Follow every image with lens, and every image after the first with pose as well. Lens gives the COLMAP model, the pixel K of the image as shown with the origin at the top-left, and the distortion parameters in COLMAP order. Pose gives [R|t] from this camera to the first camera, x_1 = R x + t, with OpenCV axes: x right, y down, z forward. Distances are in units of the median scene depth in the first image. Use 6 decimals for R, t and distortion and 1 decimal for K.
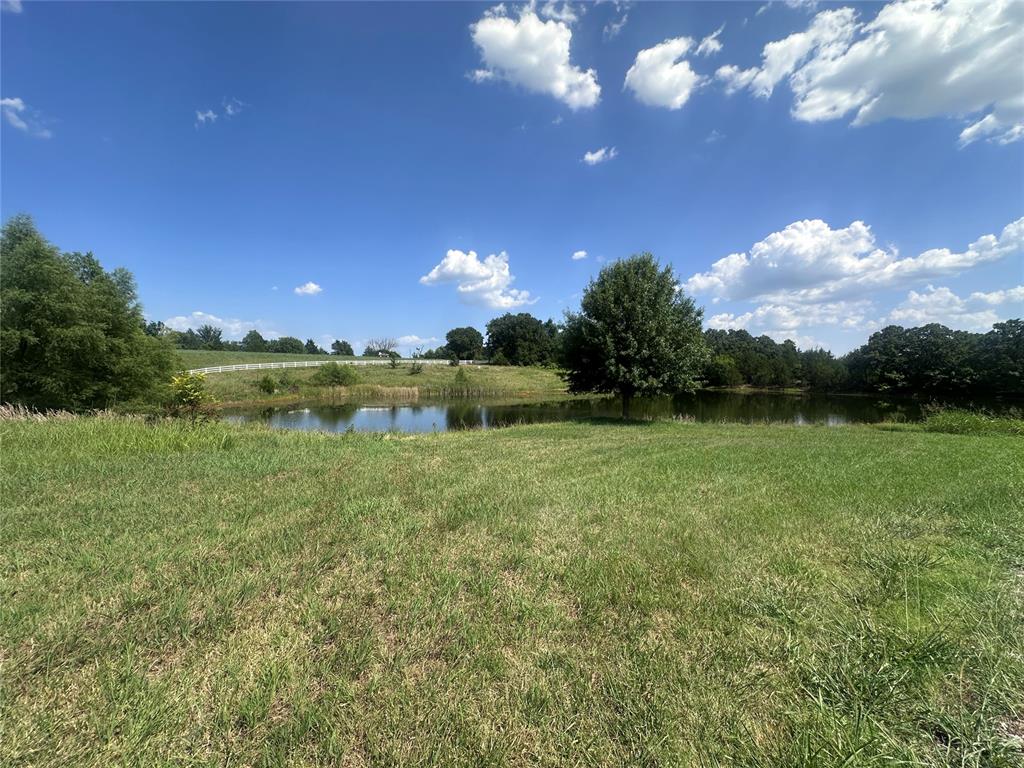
lens RADIAL K [[407.5, 0, 514.1], [0, 407.5, 384.8], [0, 0, 1]] dist [-0.003954, 0.001287]
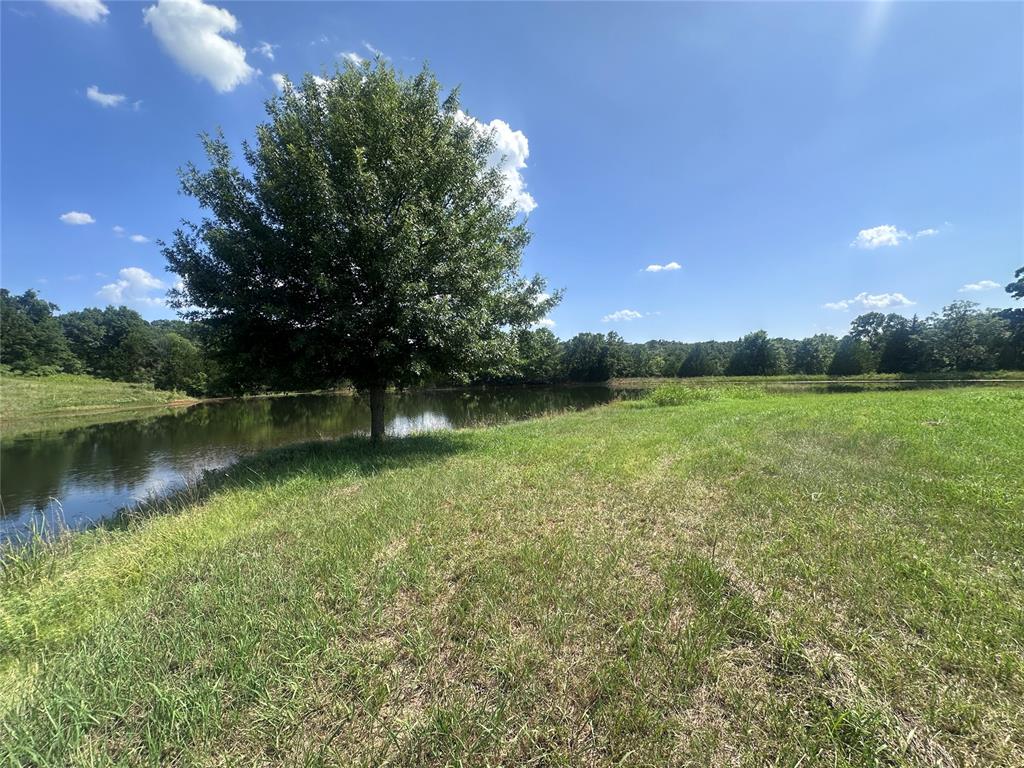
lens RADIAL K [[407.5, 0, 512.2], [0, 407.5, 378.9], [0, 0, 1]] dist [-0.003954, 0.001287]
pose [[0.569658, -0.030664, 0.821310, -0.000768], [0.057591, 0.998337, -0.002671, 0.006320], [-0.819862, 0.048821, 0.570476, 0.149742]]
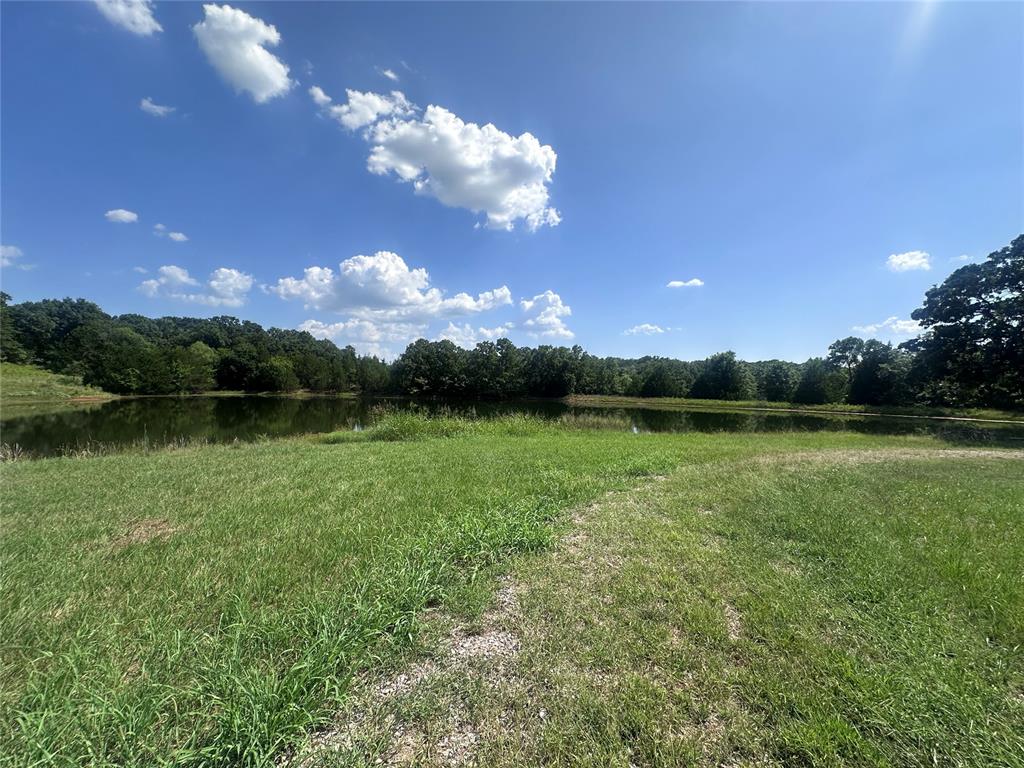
lens RADIAL K [[407.5, 0, 510.0], [0, 407.5, 371.8], [0, 0, 1]] dist [-0.003954, 0.001287]
pose [[0.606187, 0.029441, 0.794777, 0.111703], [0.008478, 0.999019, -0.043474, 0.003677], [-0.795277, 0.033091, 0.605342, 0.057888]]
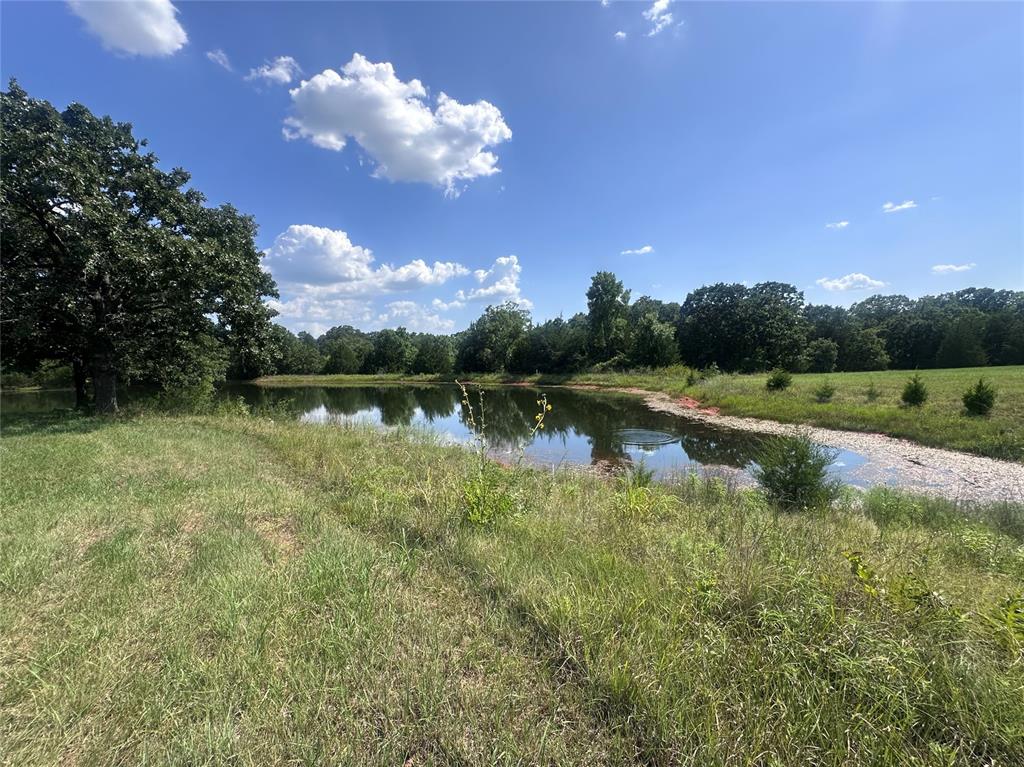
lens RADIAL K [[412.7, 0, 516.6], [0, 412.7, 358.2], [0, 0, 1]] dist [-0.002242, -0.000925]
pose [[0.523745, -0.023621, 0.851548, 0.414767], [0.060367, 0.998132, -0.009442, 0.020175], [-0.849733, 0.056351, 0.524192, -0.515747]]
